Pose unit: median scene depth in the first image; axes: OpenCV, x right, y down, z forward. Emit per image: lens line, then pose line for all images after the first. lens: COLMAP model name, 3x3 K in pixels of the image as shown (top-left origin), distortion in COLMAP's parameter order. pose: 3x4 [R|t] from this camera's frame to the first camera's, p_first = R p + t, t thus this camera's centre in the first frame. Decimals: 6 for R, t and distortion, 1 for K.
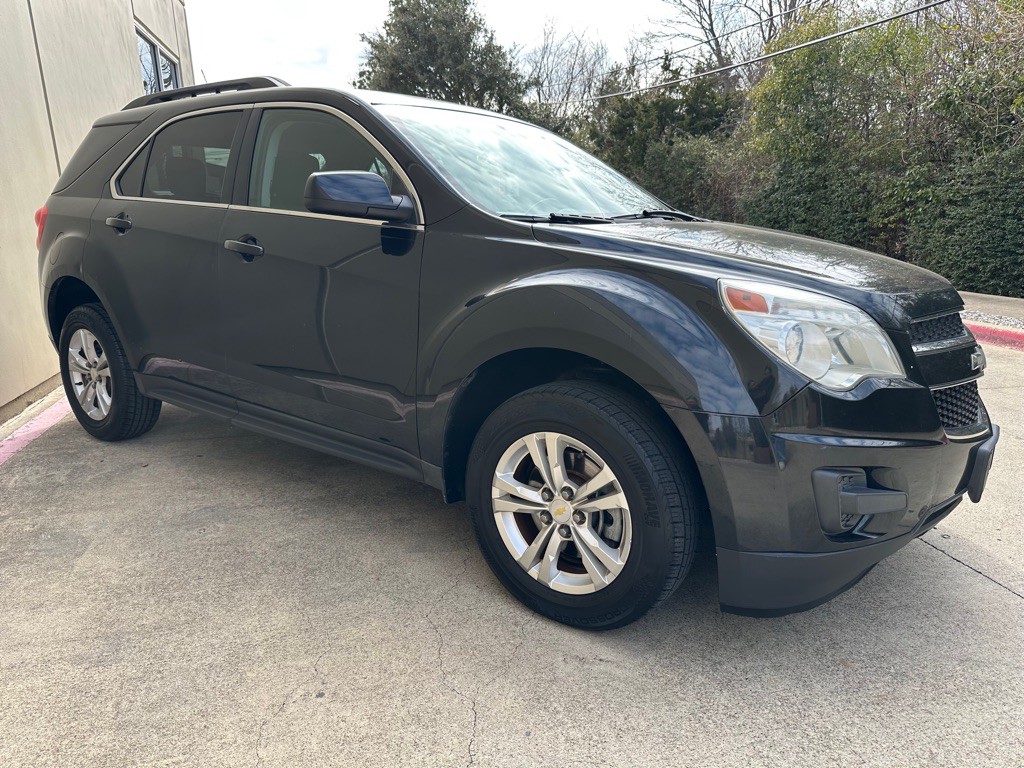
lens RADIAL K [[739.4, 0, 534.0], [0, 739.4, 386.8], [0, 0, 1]] dist [0.002063, -0.009414]
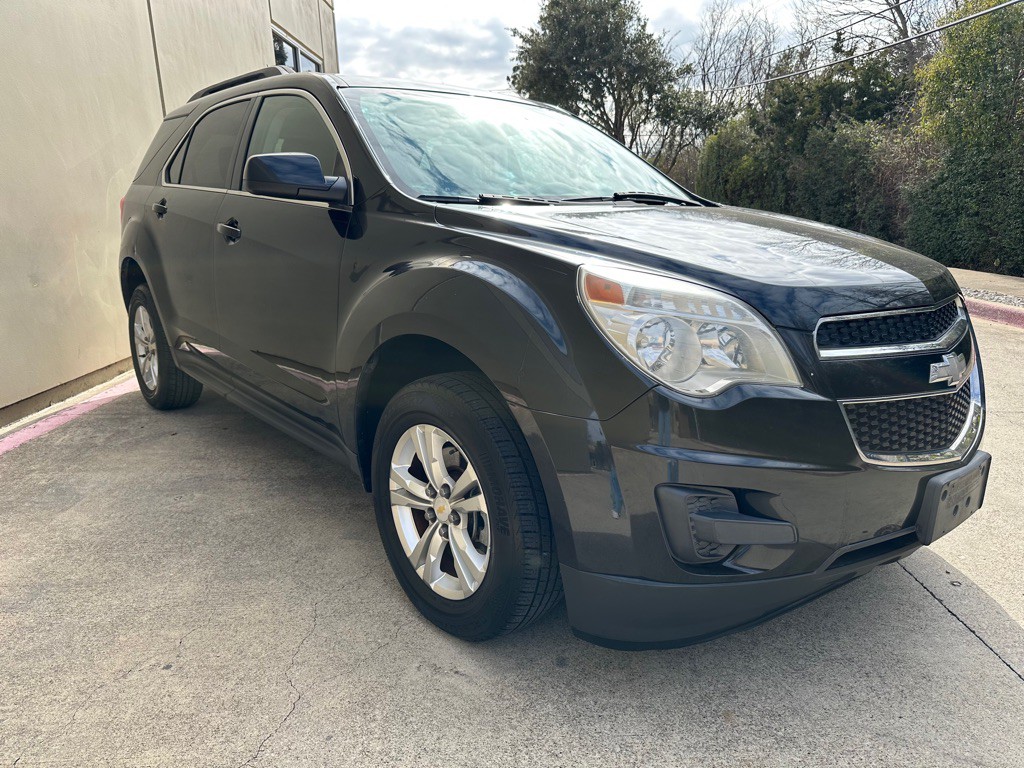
lens RADIAL K [[739.4, 0, 534.0], [0, 739.4, 386.8], [0, 0, 1]] dist [0.002063, -0.009414]
pose [[0.973341, 0.054420, -0.222815, 0.252555], [-0.052759, 0.998517, 0.013407, -0.004974], [0.223215, -0.001294, 0.974768, 0.076551]]
